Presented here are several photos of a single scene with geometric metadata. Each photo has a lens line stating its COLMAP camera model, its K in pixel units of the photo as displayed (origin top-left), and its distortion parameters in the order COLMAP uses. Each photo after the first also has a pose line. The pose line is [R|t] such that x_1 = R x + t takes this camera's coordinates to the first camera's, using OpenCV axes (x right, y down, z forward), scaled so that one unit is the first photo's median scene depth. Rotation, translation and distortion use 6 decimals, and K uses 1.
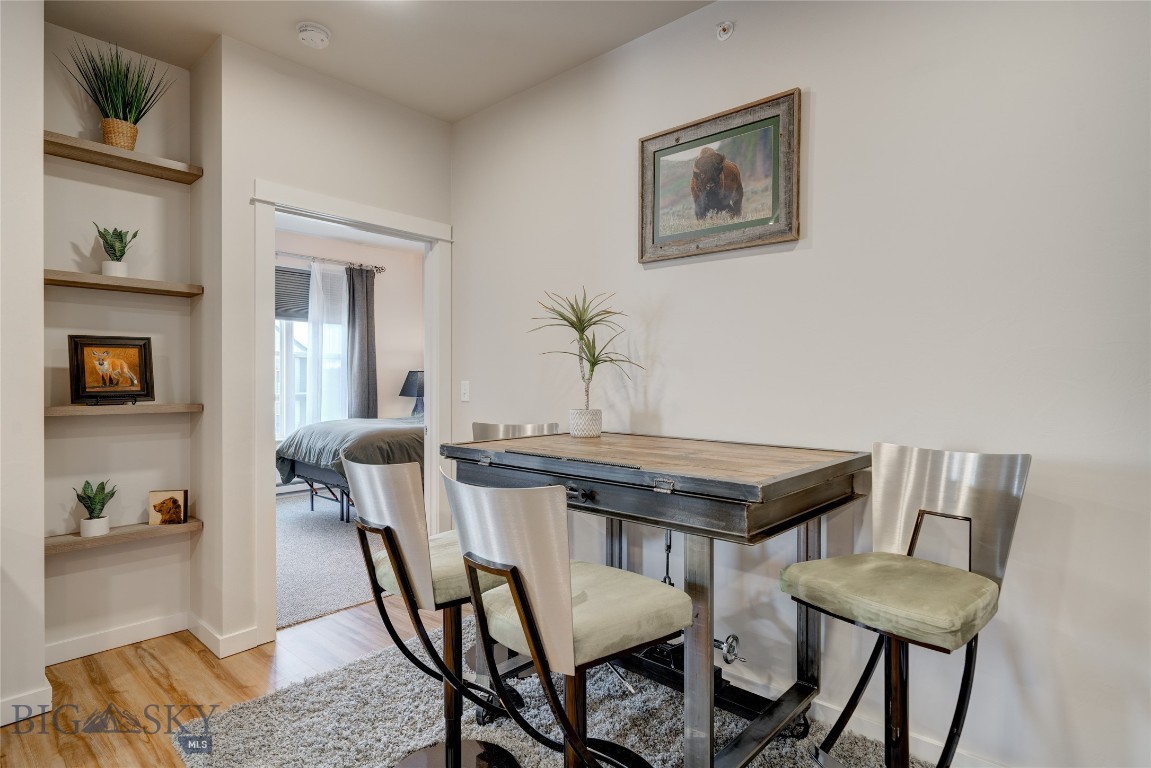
lens RADIAL K [[601.5, 0, 567.2], [0, 601.5, 385.3], [0, 0, 1]] dist [0.001845, -0.000519]
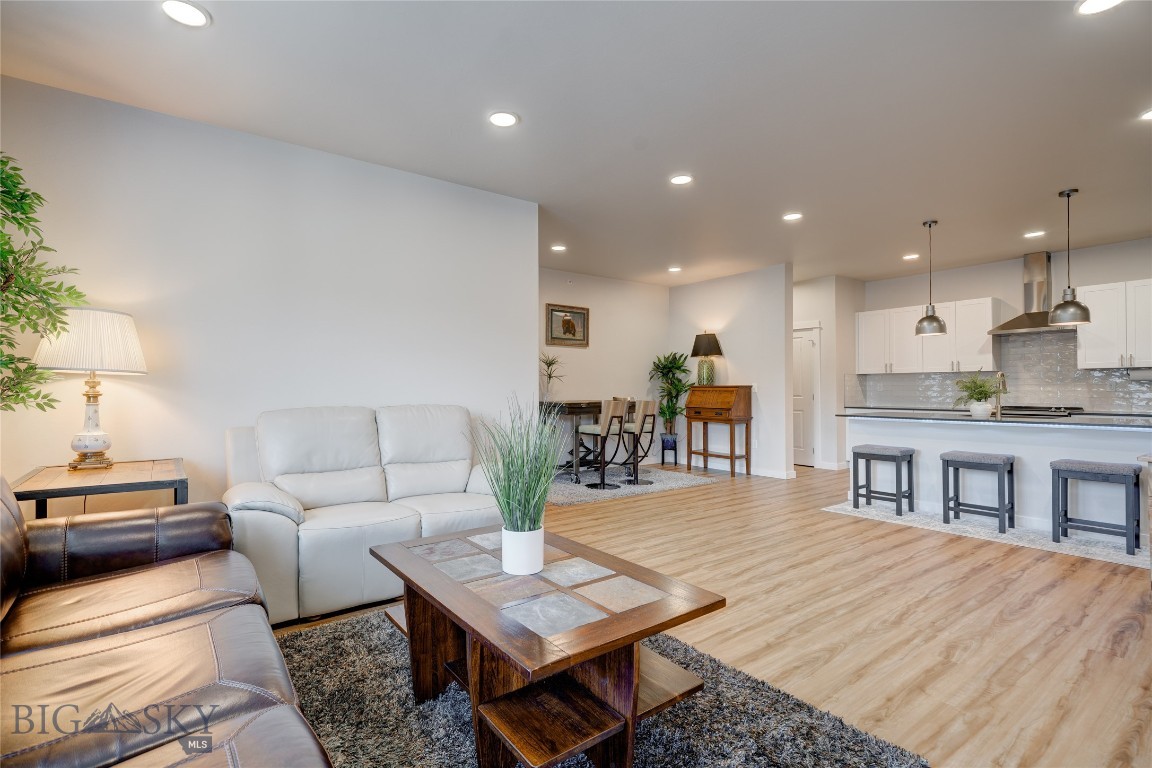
lens RADIAL K [[546.0, 0, 576.0], [0, 546.0, 384.0], [0, 0, 1]] dist [0.024745, 0.000181]
pose [[0.185771, 0.001999, 0.982591, -2.580702], [0.013678, 0.999896, -0.004621, 0.007409], [-0.982498, 0.014299, 0.185724, 0.367027]]
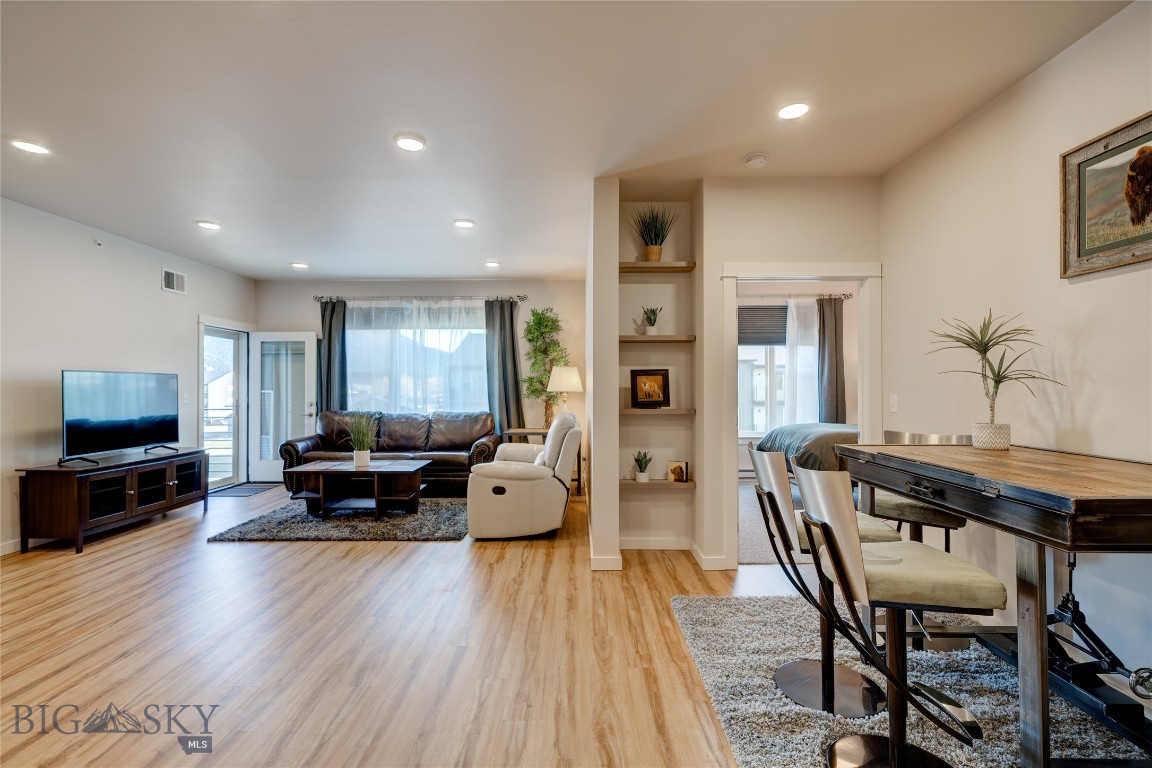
lens RADIAL K [[520.1, 0, 576.0], [0, 520.1, 384.0], [0, 0, 1]] dist [0.001857, 0.000260]
pose [[0.669824, -0.010595, -0.742444, 0.223980], [-0.001393, 0.999878, -0.015526, -0.015190], [0.742519, 0.011434, 0.669728, -0.173459]]
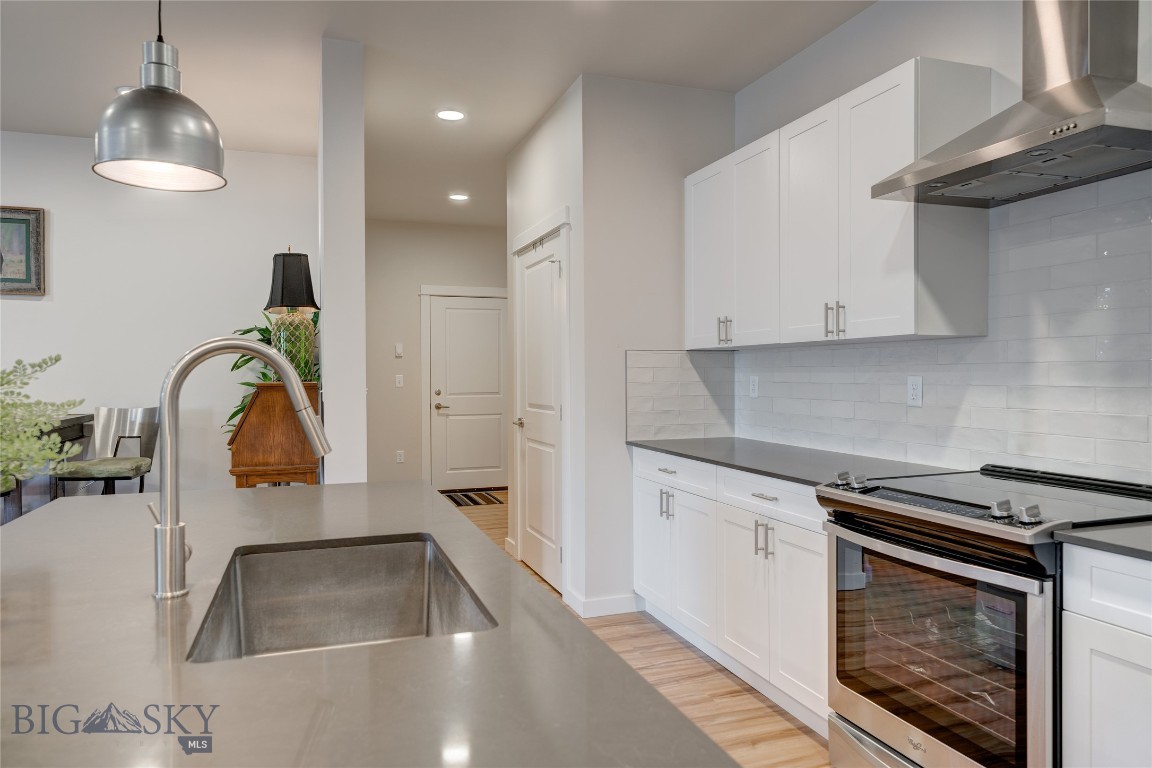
lens RADIAL K [[772.7, 0, 576.0], [0, 772.7, 384.0], [0, 0, 1]] dist [-0.008261, -0.003073]
pose [[0.475544, -0.018767, 0.879492, -0.706878], [0.015920, 0.999792, 0.012726, 0.005531], [-0.879548, 0.007950, 0.475744, -1.173625]]
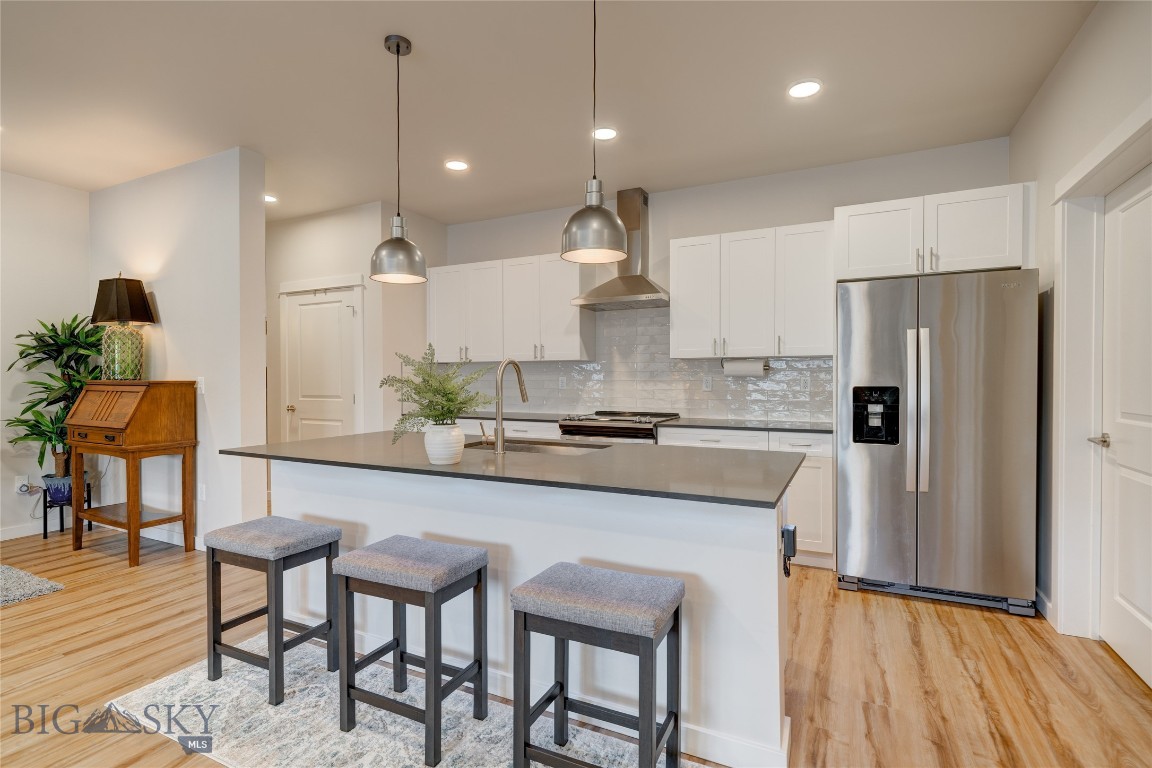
lens RADIAL K [[555.3, 0, 576.0], [0, 555.3, 384.0], [0, 0, 1]] dist [-0.001960, -0.000206]
pose [[-0.271895, -0.016090, 0.962192, -1.346181], [0.009983, 0.999759, 0.019539, 0.004132], [-0.962275, 0.014918, -0.271669, -0.589702]]
